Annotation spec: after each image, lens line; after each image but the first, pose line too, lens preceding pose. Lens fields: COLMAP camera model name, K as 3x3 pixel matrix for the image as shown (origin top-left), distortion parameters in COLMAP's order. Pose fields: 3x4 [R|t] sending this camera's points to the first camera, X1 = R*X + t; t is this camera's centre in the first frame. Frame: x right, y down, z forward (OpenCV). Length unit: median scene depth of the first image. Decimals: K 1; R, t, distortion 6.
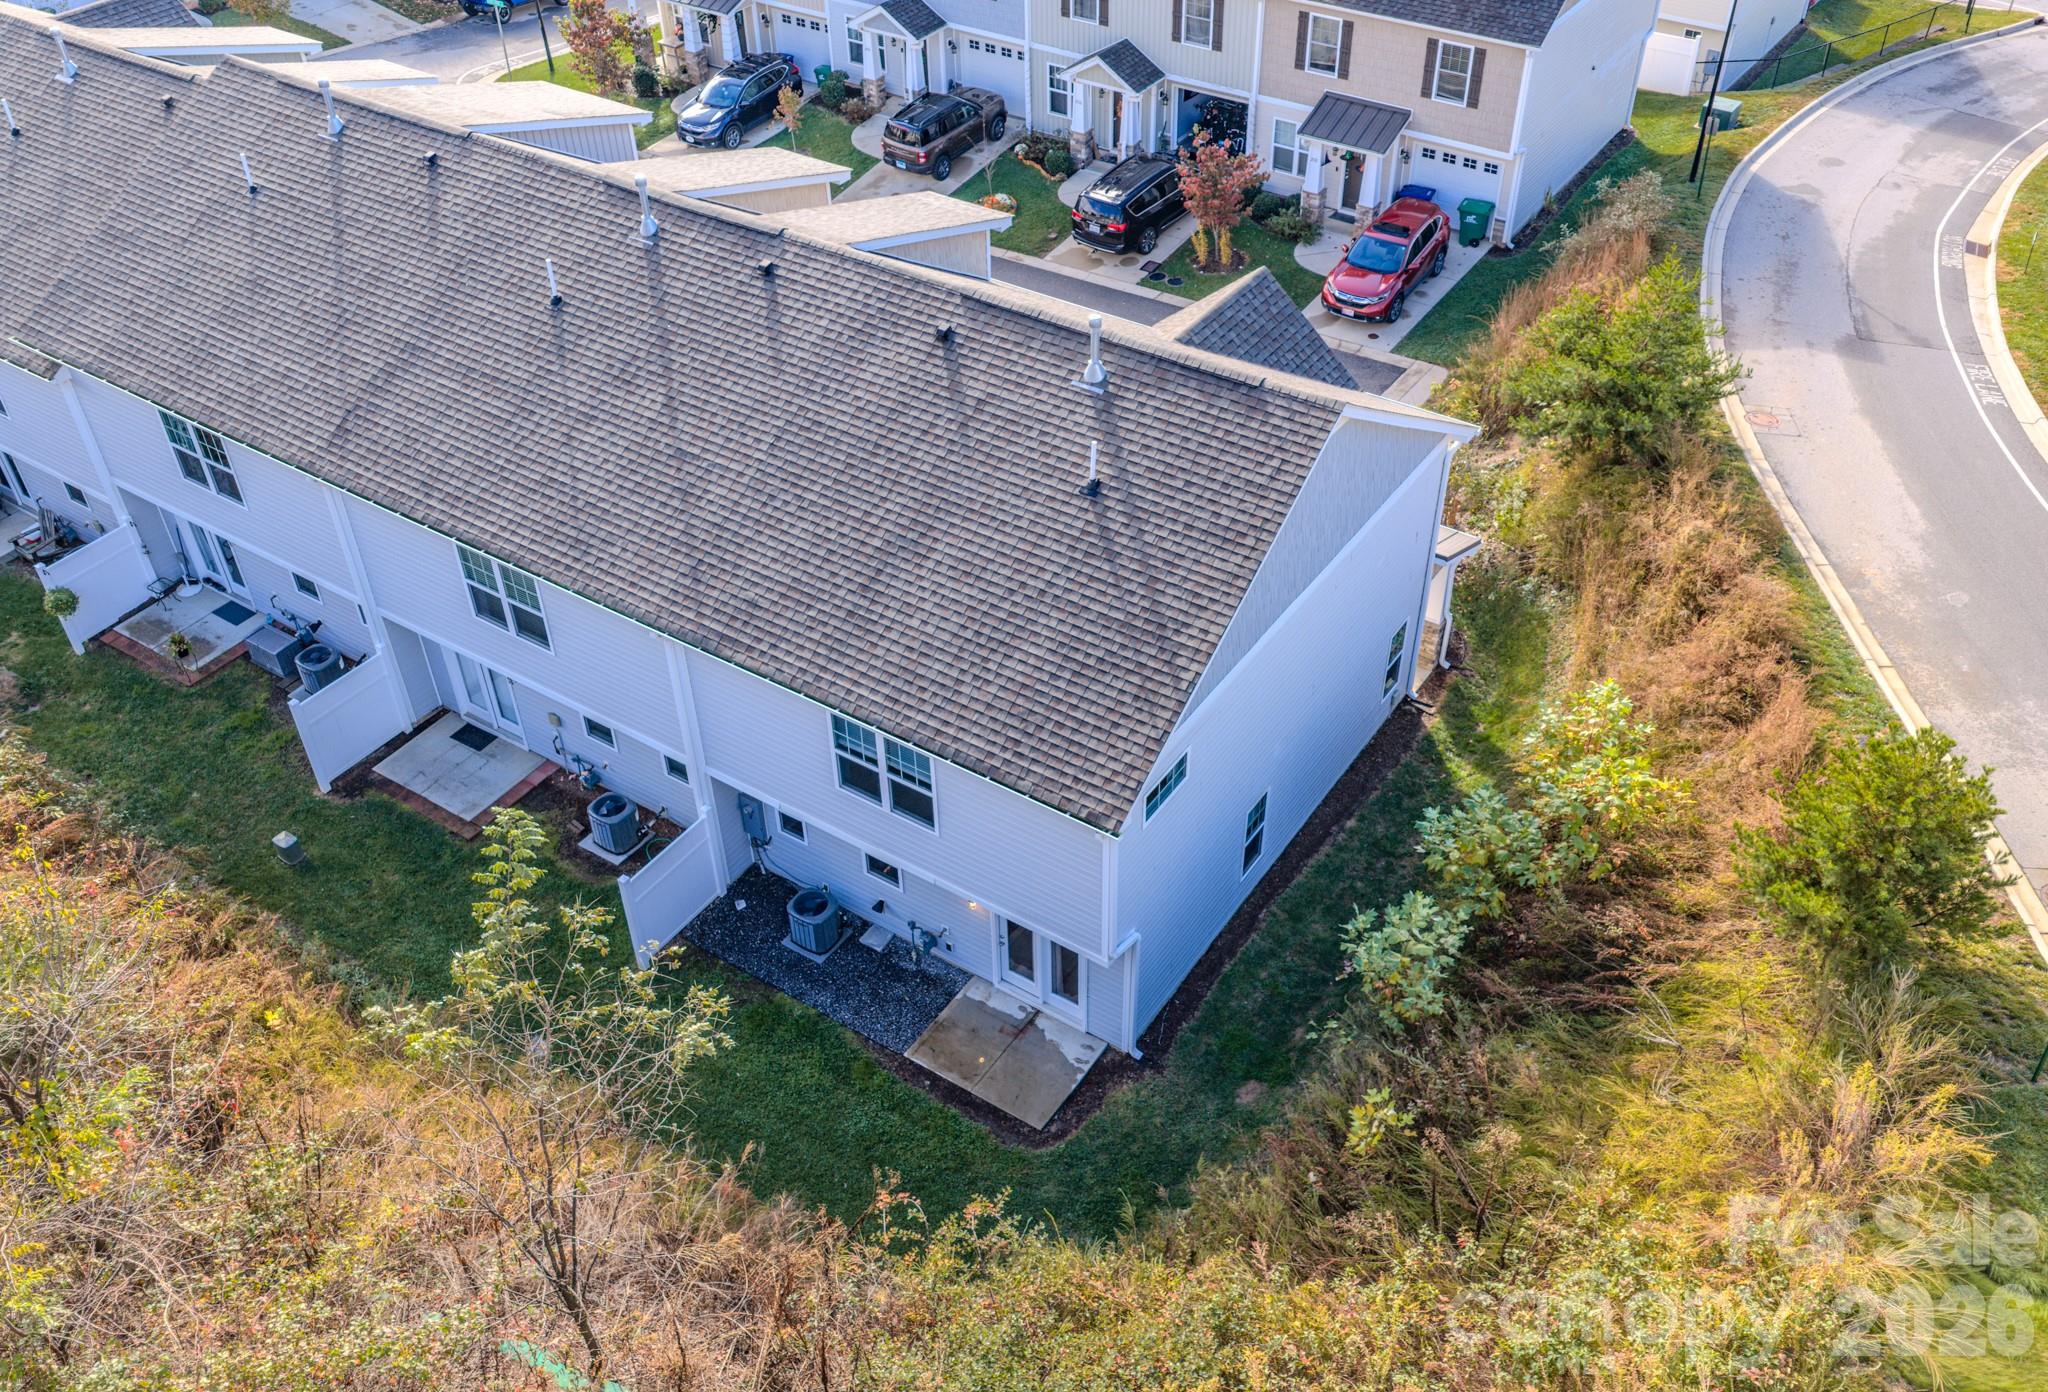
lens RADIAL K [[1741.1, 0, 1070.5], [0, 1741.1, 715.0], [0, 0, 1]] dist [0.016173, -0.026468]
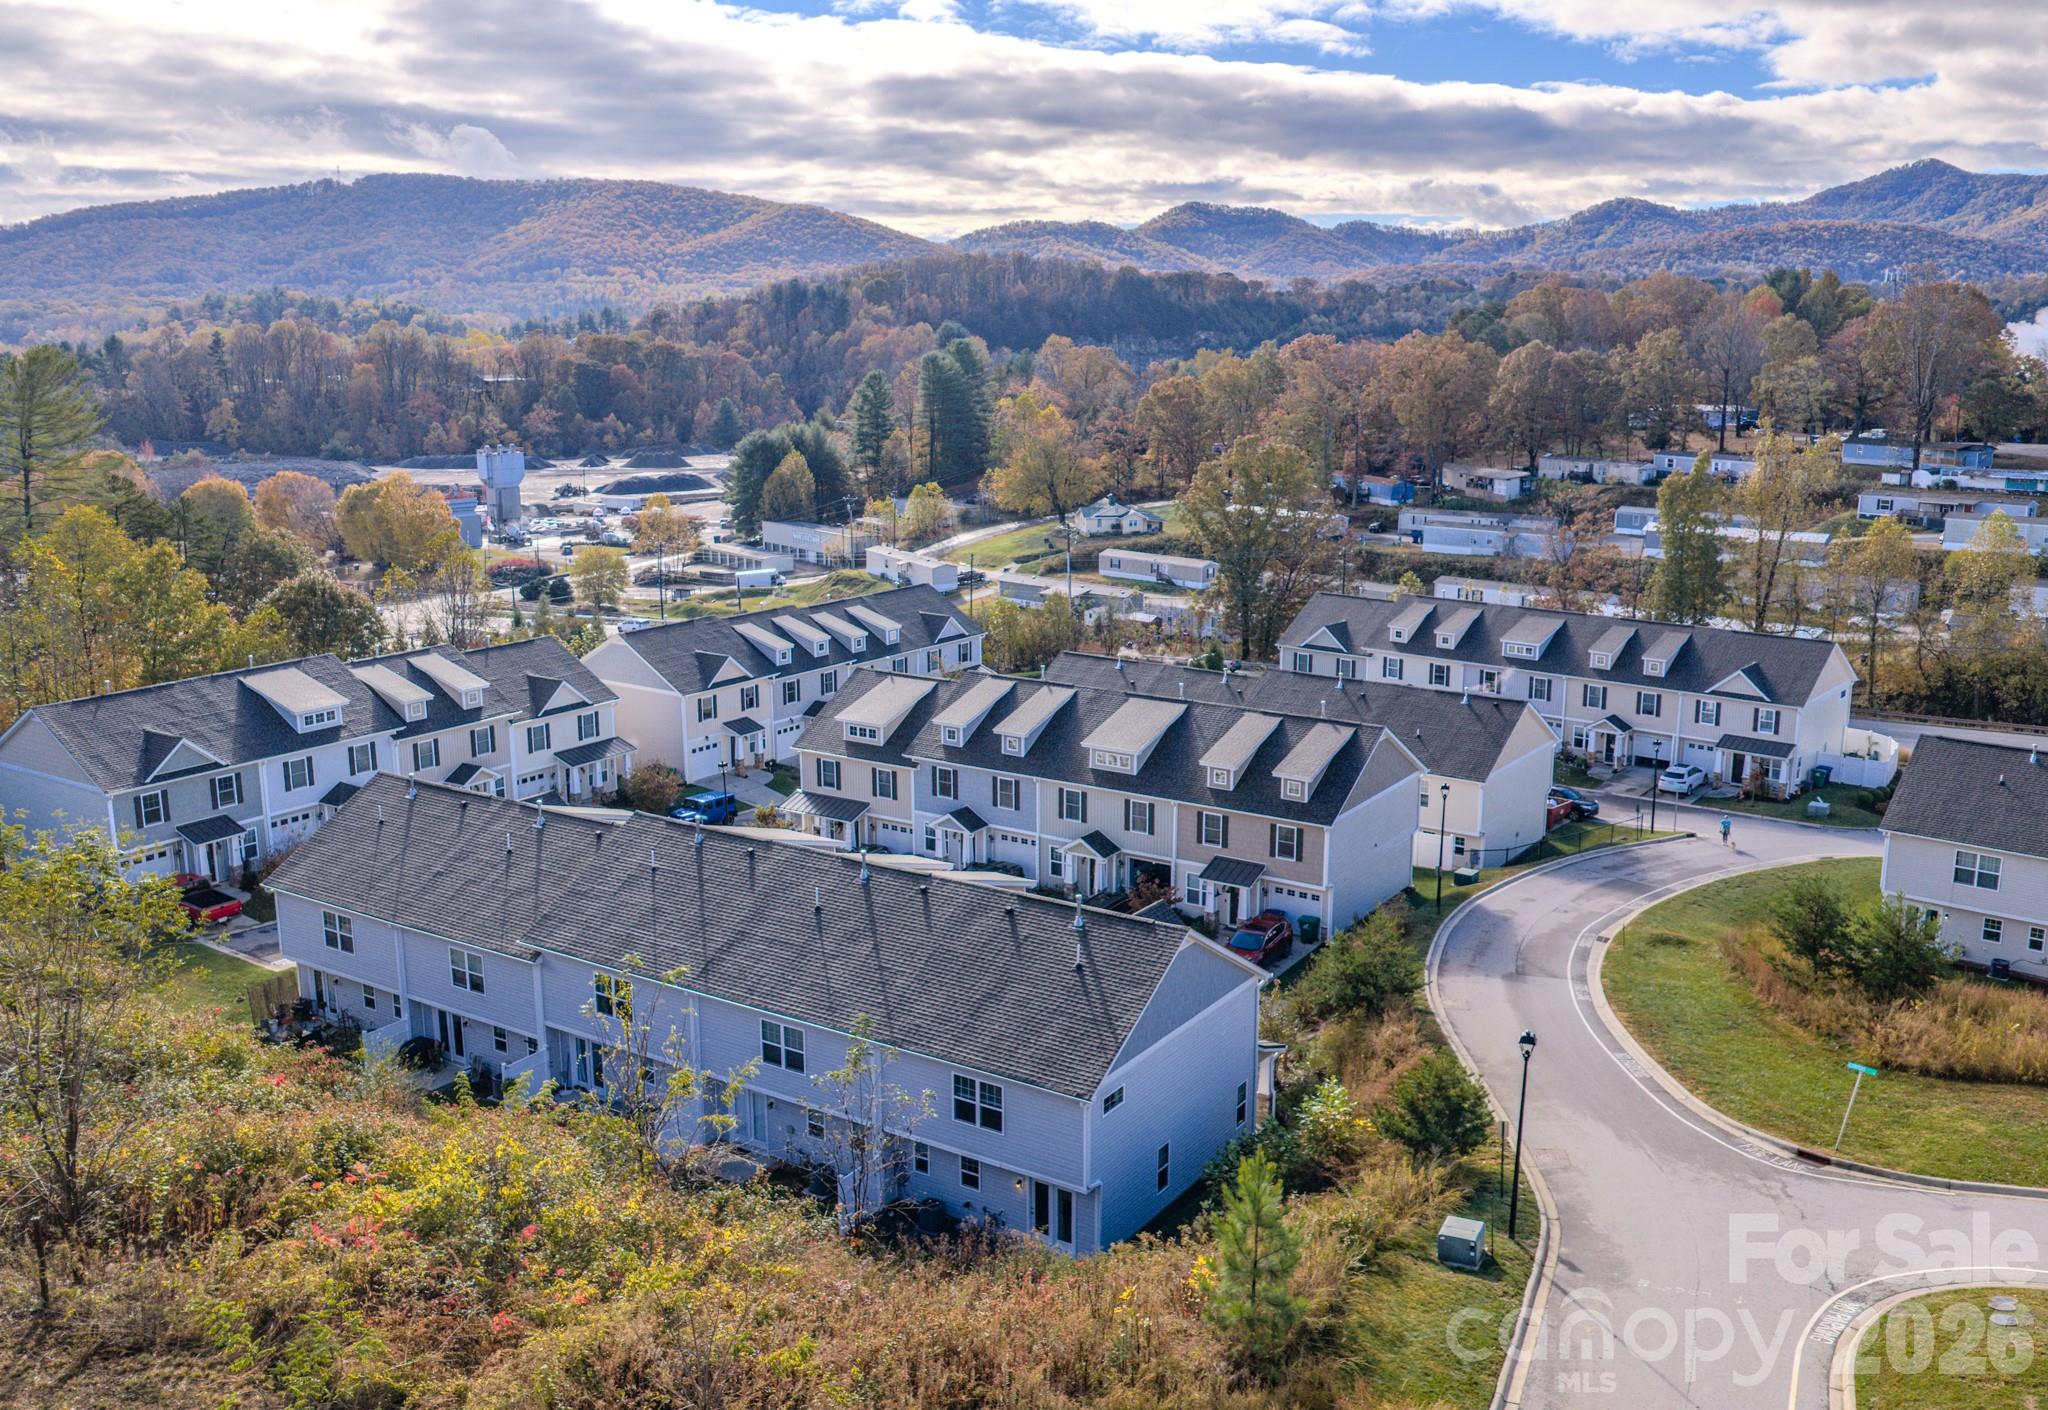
lens RADIAL K [[1750.8, 0, 1026.4], [0, 1750.8, 705.8], [0, 0, 1]] dist [-0.005037, -0.000879]
pose [[0.999847, 0.003657, -0.017111, -0.008222], [-0.011331, 0.880485, -0.473939, 0.316835], [0.013332, 0.474061, 0.880391, -0.557883]]
